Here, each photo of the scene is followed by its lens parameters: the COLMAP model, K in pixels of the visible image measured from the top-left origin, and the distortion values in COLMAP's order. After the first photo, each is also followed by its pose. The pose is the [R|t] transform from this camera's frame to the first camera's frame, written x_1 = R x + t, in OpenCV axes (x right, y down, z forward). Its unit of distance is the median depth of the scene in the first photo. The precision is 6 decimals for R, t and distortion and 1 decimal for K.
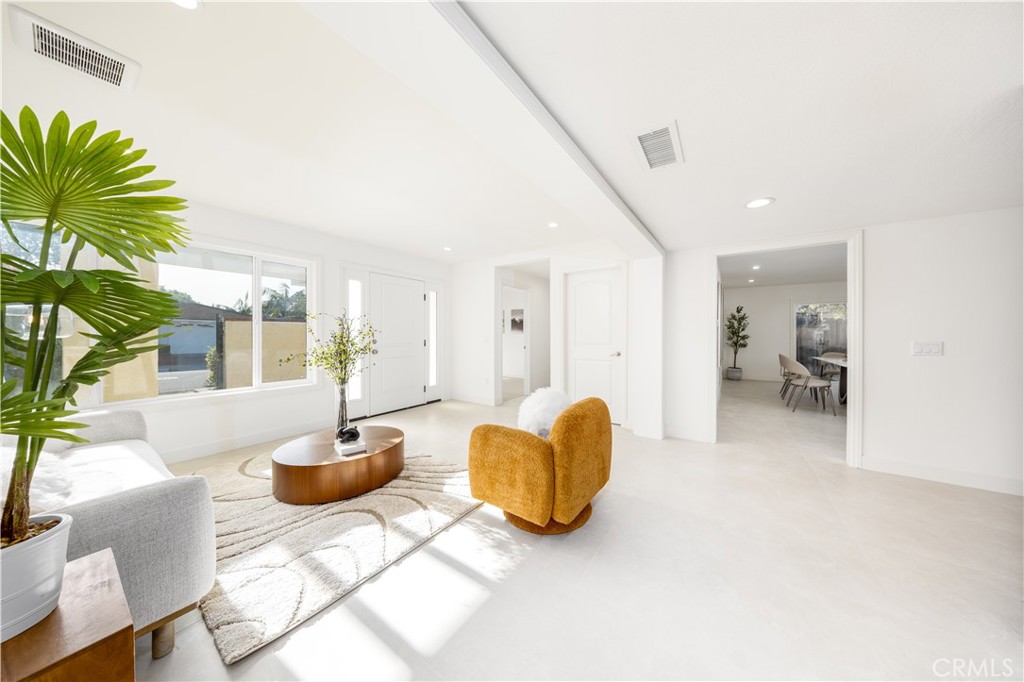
lens RADIAL K [[311.5, 0, 533.2], [0, 311.5, 336.8], [0, 0, 1]] dist [-0.000332, -0.000035]
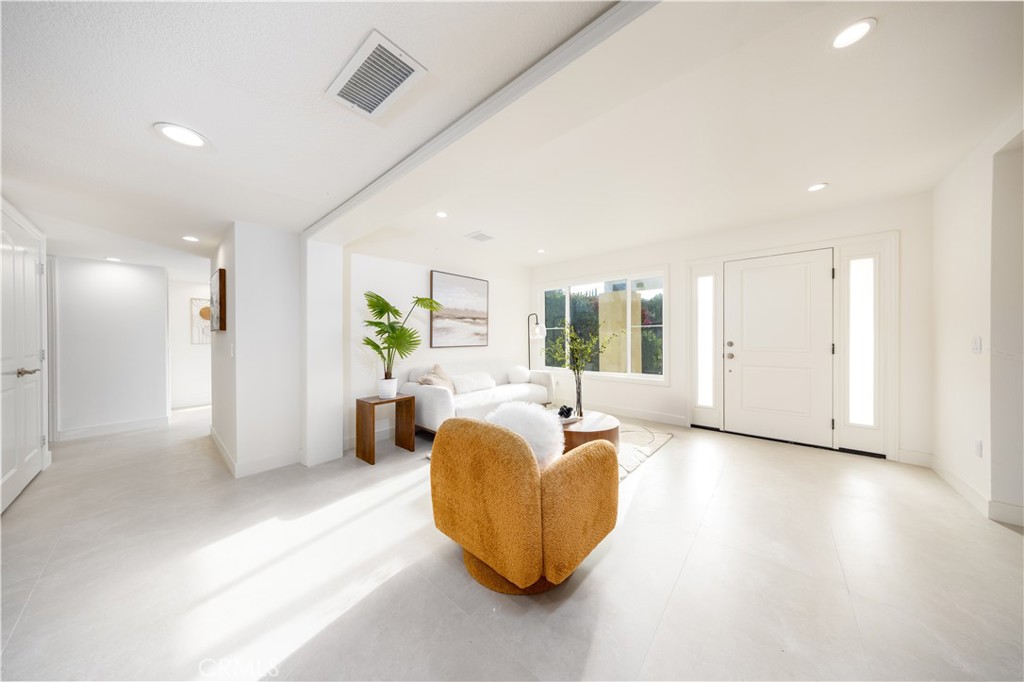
lens RADIAL K [[308.3, 0, 510.2], [0, 308.3, 337.8], [0, 0, 1]] dist [-0.000768, -0.000125]
pose [[-0.152947, 0.003852, -0.988227, 0.659428], [-0.002347, 0.999988, 0.004261, -0.004905], [0.988232, 0.002971, -0.152936, 0.885249]]
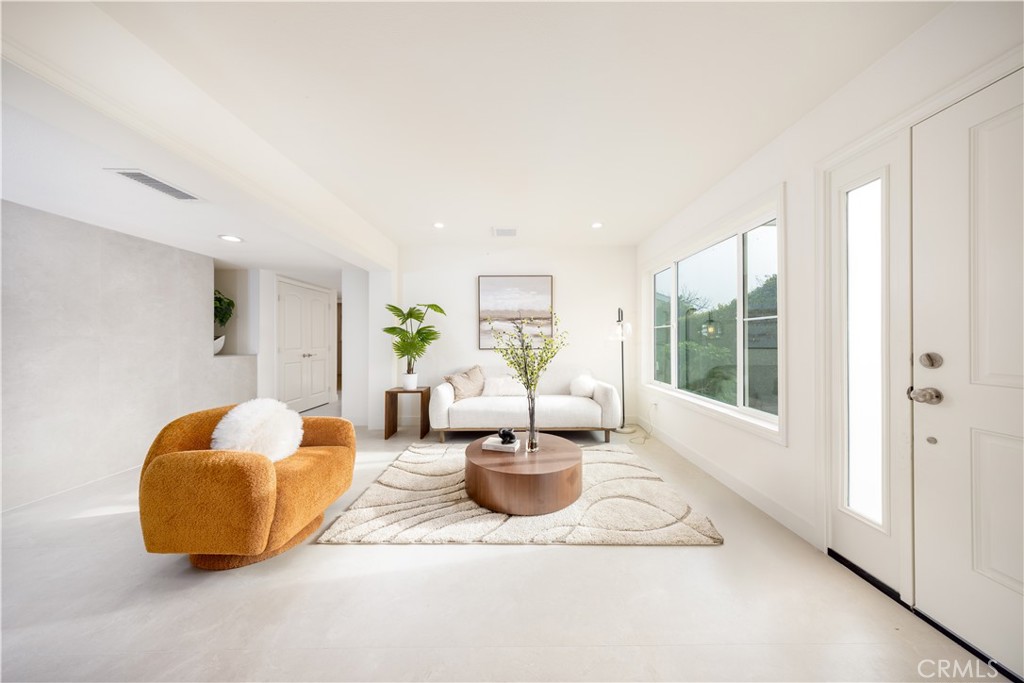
lens RADIAL K [[308.3, 0, 510.2], [0, 308.3, 338.3], [0, 0, 1]] dist [-0.000768, -0.000125]
pose [[-0.842043, -0.002829, -0.539403, -0.052034], [-0.003017, 0.999995, -0.000536, -0.004951], [0.539402, 0.001176, -0.842047, 1.683785]]
